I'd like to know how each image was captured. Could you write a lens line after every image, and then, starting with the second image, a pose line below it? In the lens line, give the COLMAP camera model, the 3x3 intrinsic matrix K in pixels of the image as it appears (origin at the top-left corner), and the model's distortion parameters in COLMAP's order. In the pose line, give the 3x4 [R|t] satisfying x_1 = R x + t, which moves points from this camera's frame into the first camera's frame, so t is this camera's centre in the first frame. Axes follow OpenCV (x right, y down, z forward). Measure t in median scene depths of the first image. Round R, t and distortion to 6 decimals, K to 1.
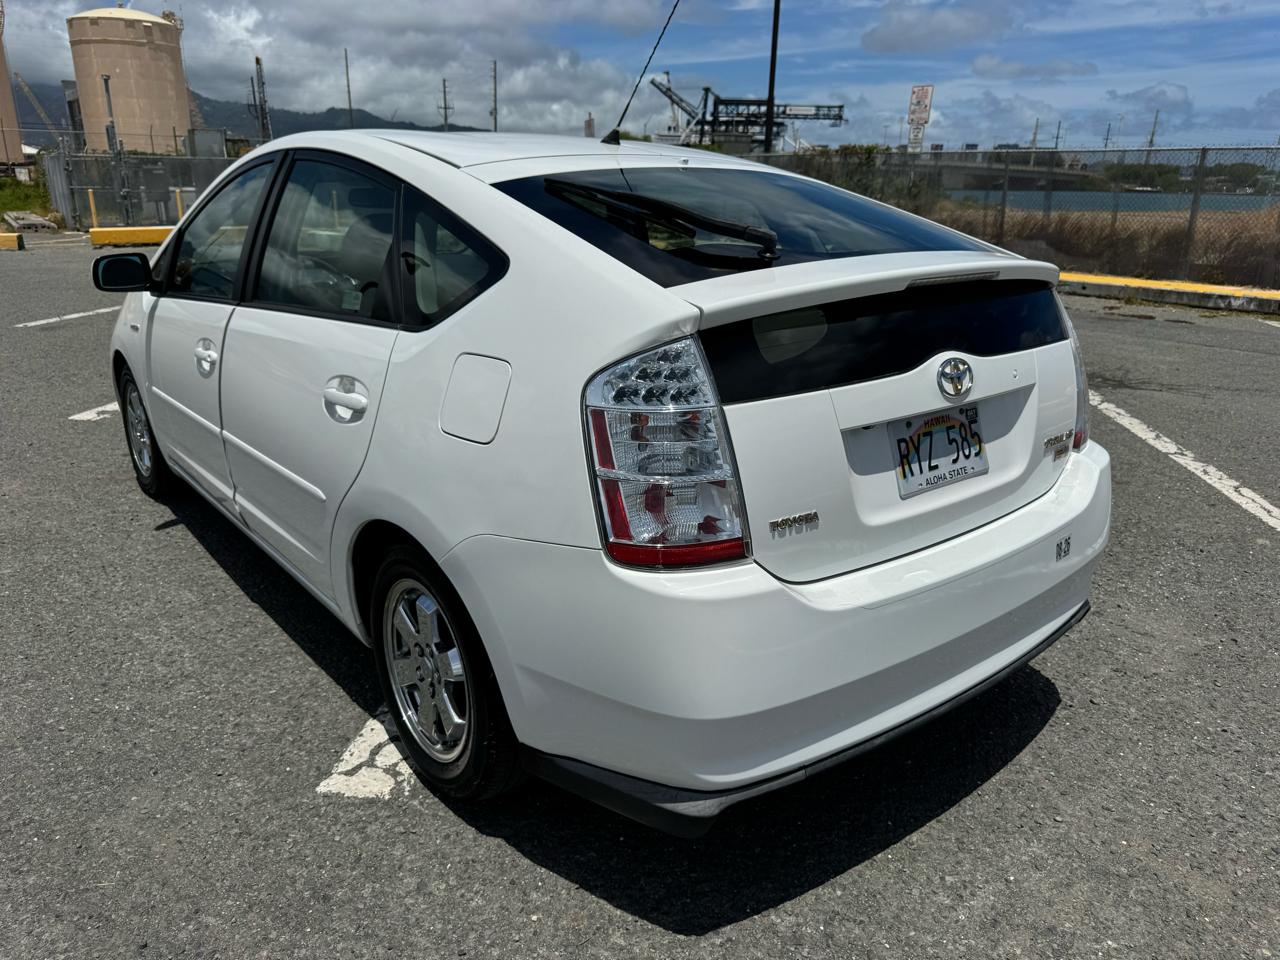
lens RADIAL K [[917.2, 0, 641.1], [0, 917.2, 475.6], [0, 0, 1]] dist [0.032708, -0.039898]
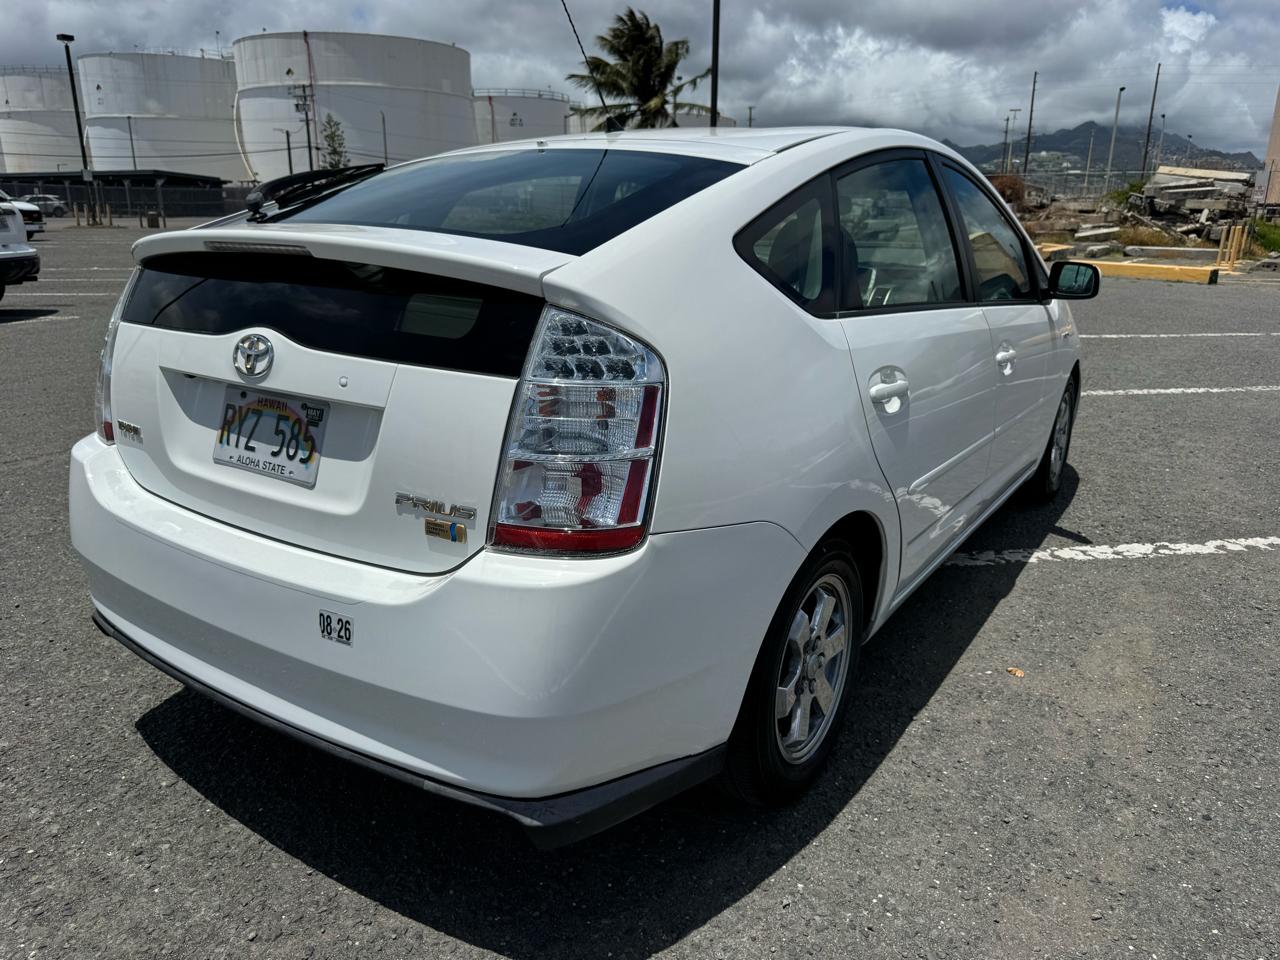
lens RADIAL K [[917.2, 0, 647.5], [0, 917.2, 488.1], [0, 0, 1]] dist [0.032708, -0.039898]
pose [[0.299868, 0.268009, -0.915560, 1.097926], [-0.305155, 0.936249, 0.174120, -0.215961], [0.903858, 0.227174, 0.362536, 0.865877]]
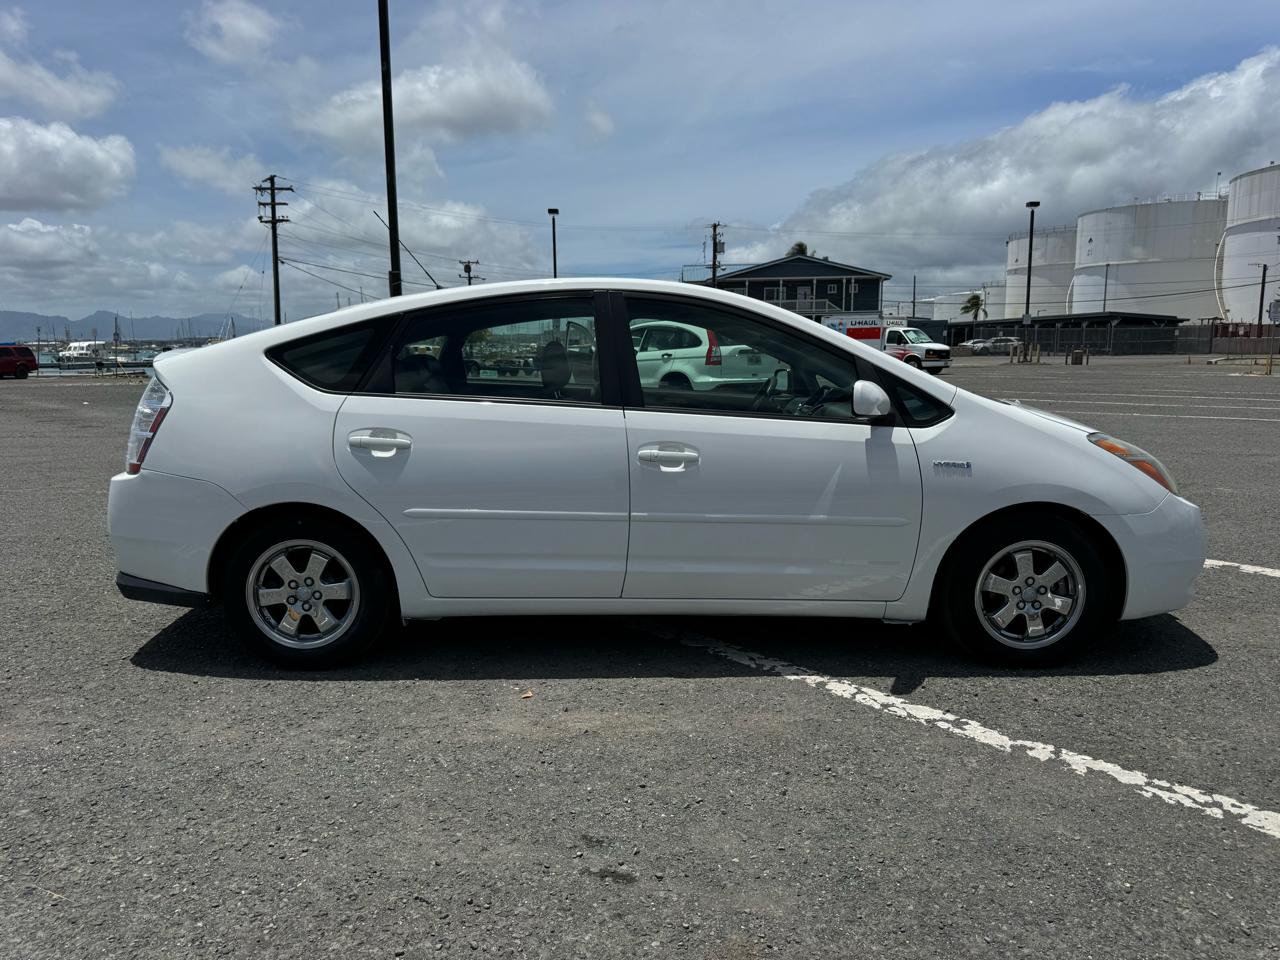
lens RADIAL K [[917.2, 0, 639.0], [0, 917.2, 492.2], [0, 0, 1]] dist [0.032708, -0.039898]
pose [[-0.626375, 0.114134, -0.771121, 1.189312], [-0.244417, 0.910583, 0.333315, -0.763100], [0.740212, 0.397255, -0.542470, 2.601907]]
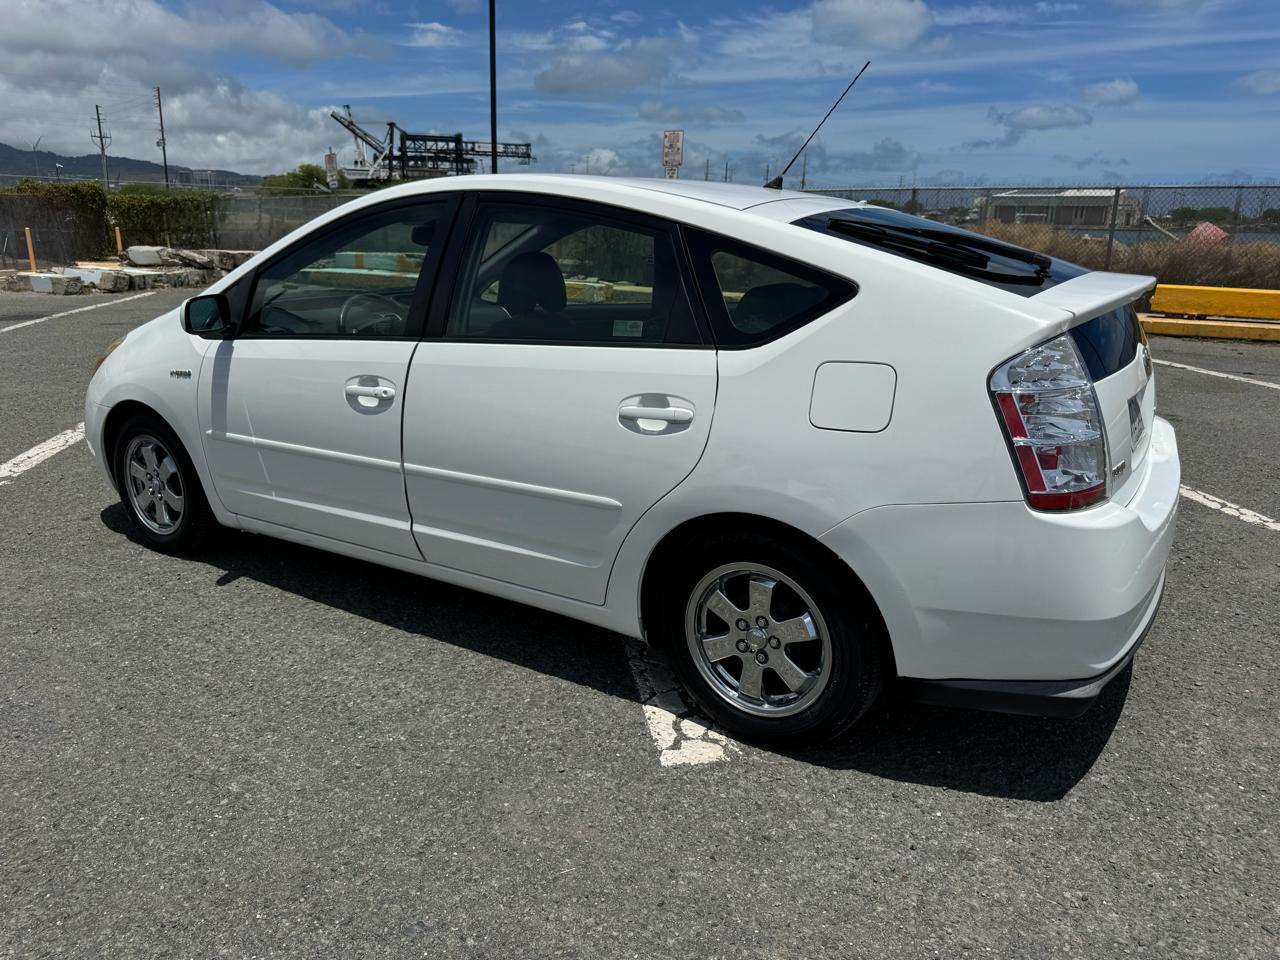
lens RADIAL K [[917.2, 0, 641.2], [0, 917.2, 479.5], [0, 0, 1]] dist [0.032708, -0.039898]
pose [[0.950018, -0.089239, 0.299169, -0.656451], [0.098580, 0.994997, -0.016246, 0.013791], [-0.296222, 0.044926, 0.954062, -0.058680]]
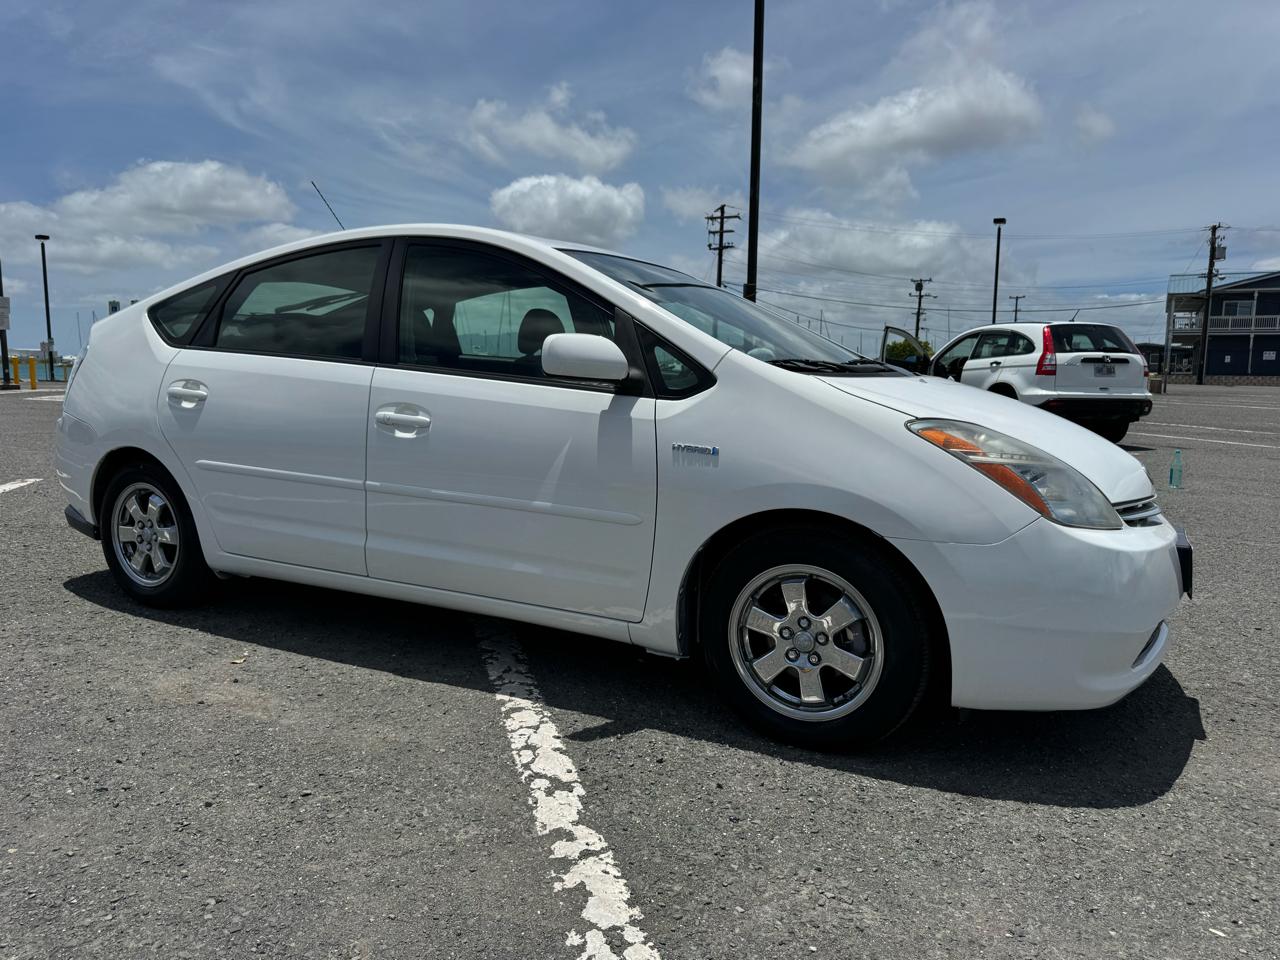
lens RADIAL K [[917.2, 0, 634.3], [0, 917.2, 472.0], [0, 0, 1]] dist [0.032708, -0.039898]
pose [[-0.922618, 0.021404, -0.385121, 0.180073], [-0.141431, 0.910144, 0.389404, -0.827012], [0.358850, 0.413740, -0.836688, 3.075596]]
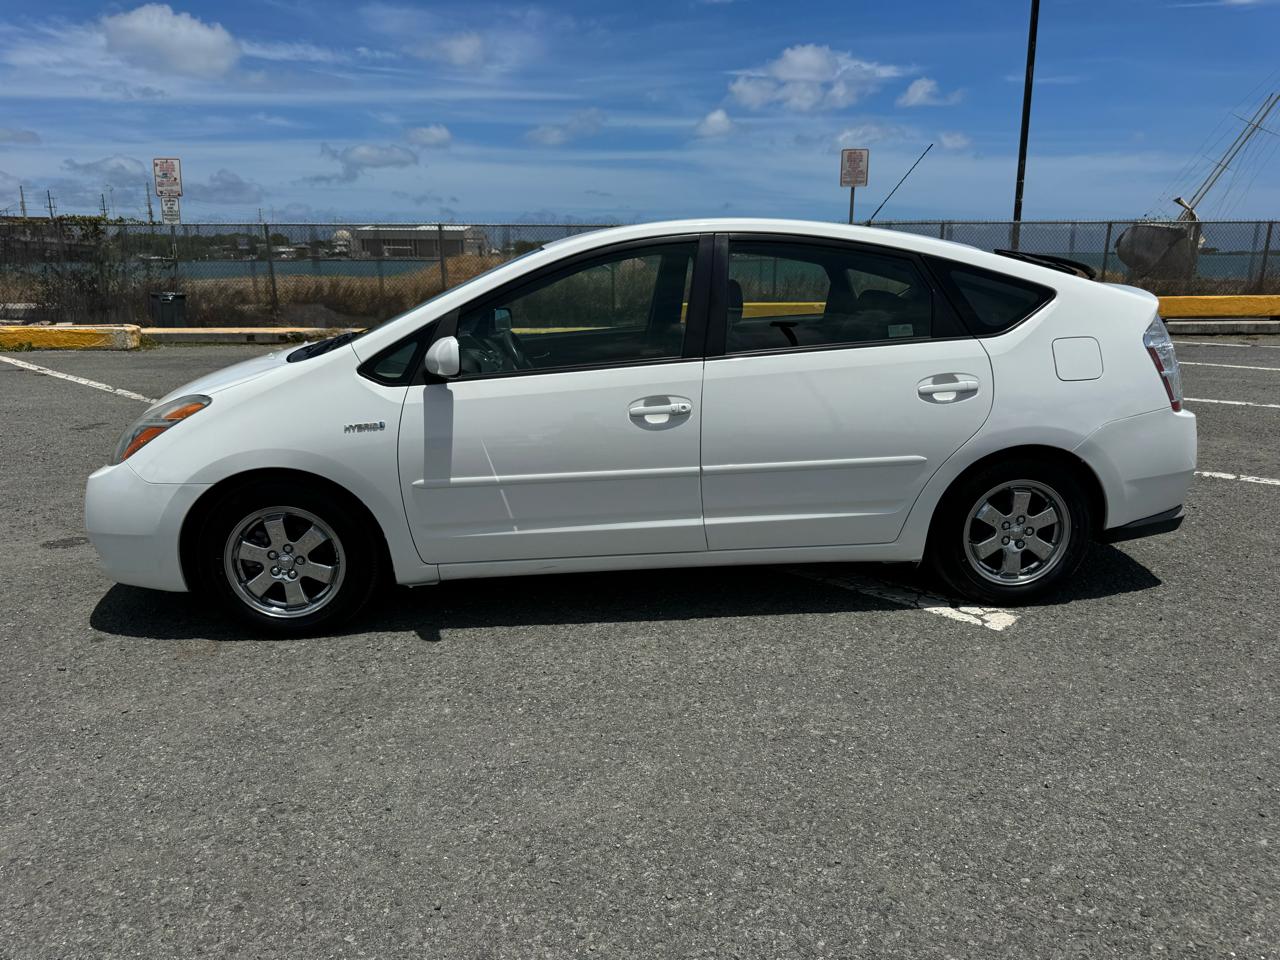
lens RADIAL K [[917.2, 0, 646.1], [0, 917.2, 483.3], [0, 0, 1]] dist [0.032708, -0.039898]
pose [[0.567039, -0.216052, 0.794851, -1.838823], [0.265238, 0.961481, 0.072127, -0.170661], [-0.779818, 0.169926, 0.602503, 0.464013]]
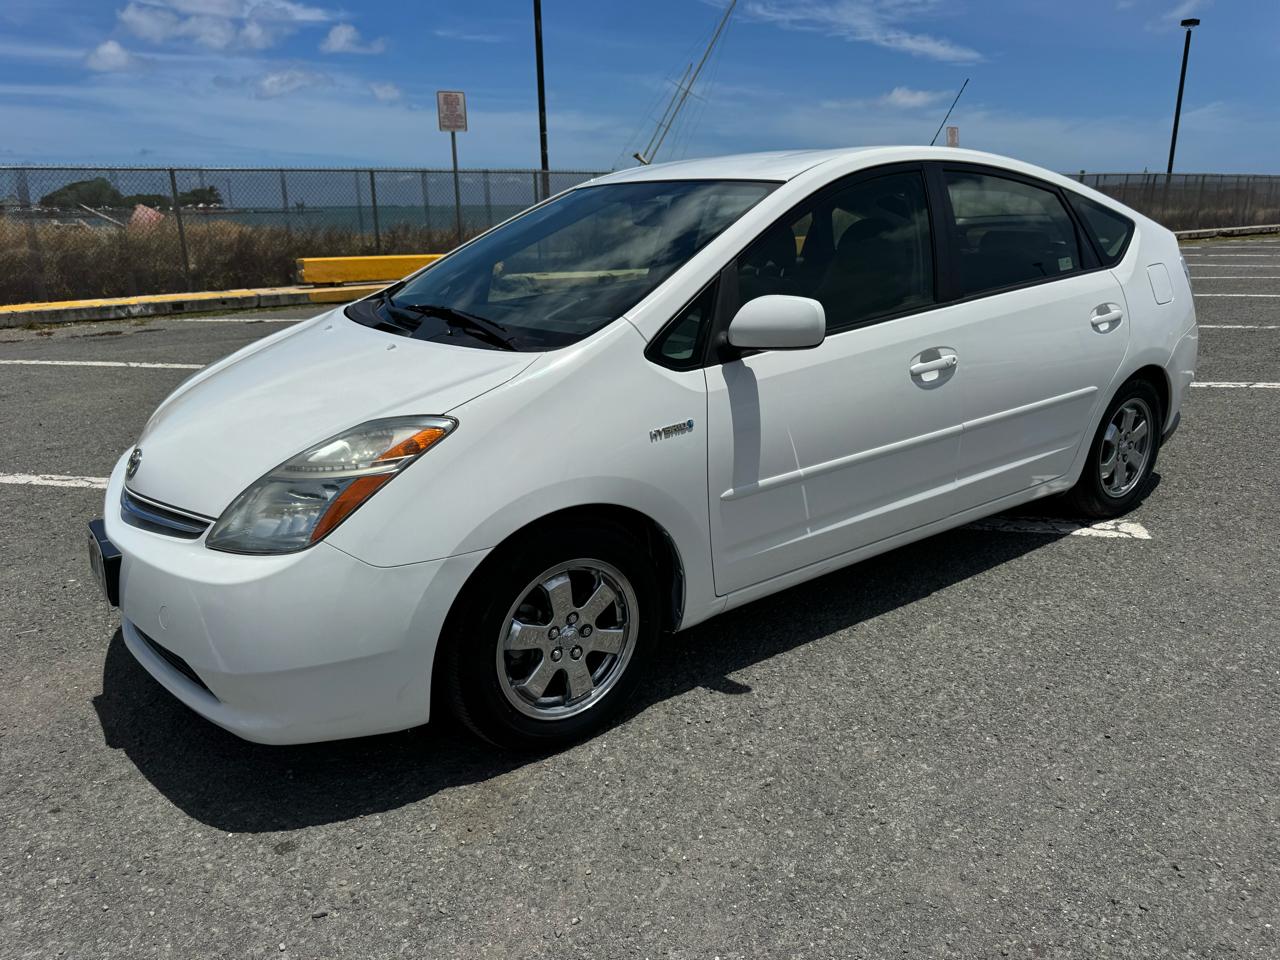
lens RADIAL K [[917.2, 0, 644.5], [0, 917.2, 474.1], [0, 0, 1]] dist [0.032708, -0.039898]
pose [[0.047328, -0.299082, 0.953053, -1.934107], [0.321406, 0.907941, 0.268964, -0.515677], [-0.945758, 0.293588, 0.139098, 1.569171]]
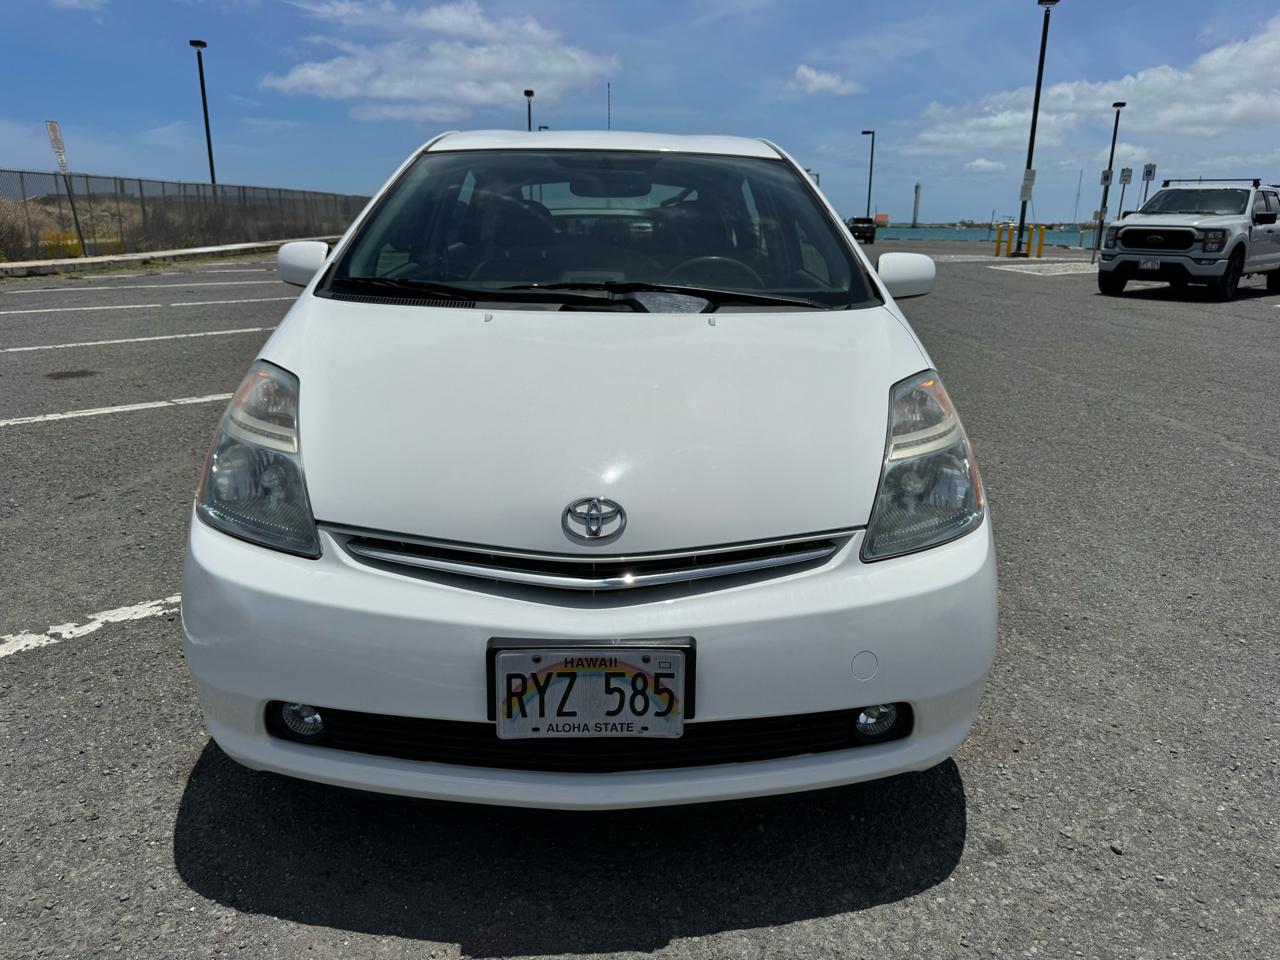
lens RADIAL K [[917.2, 0, 649.1], [0, 917.2, 468.7], [0, 0, 1]] dist [0.032708, -0.039898]
pose [[-0.789636, -0.189662, 0.583526, -1.368160], [0.162194, 0.852675, 0.496626, -0.804015], [-0.591750, 0.486799, -0.642541, 2.687161]]
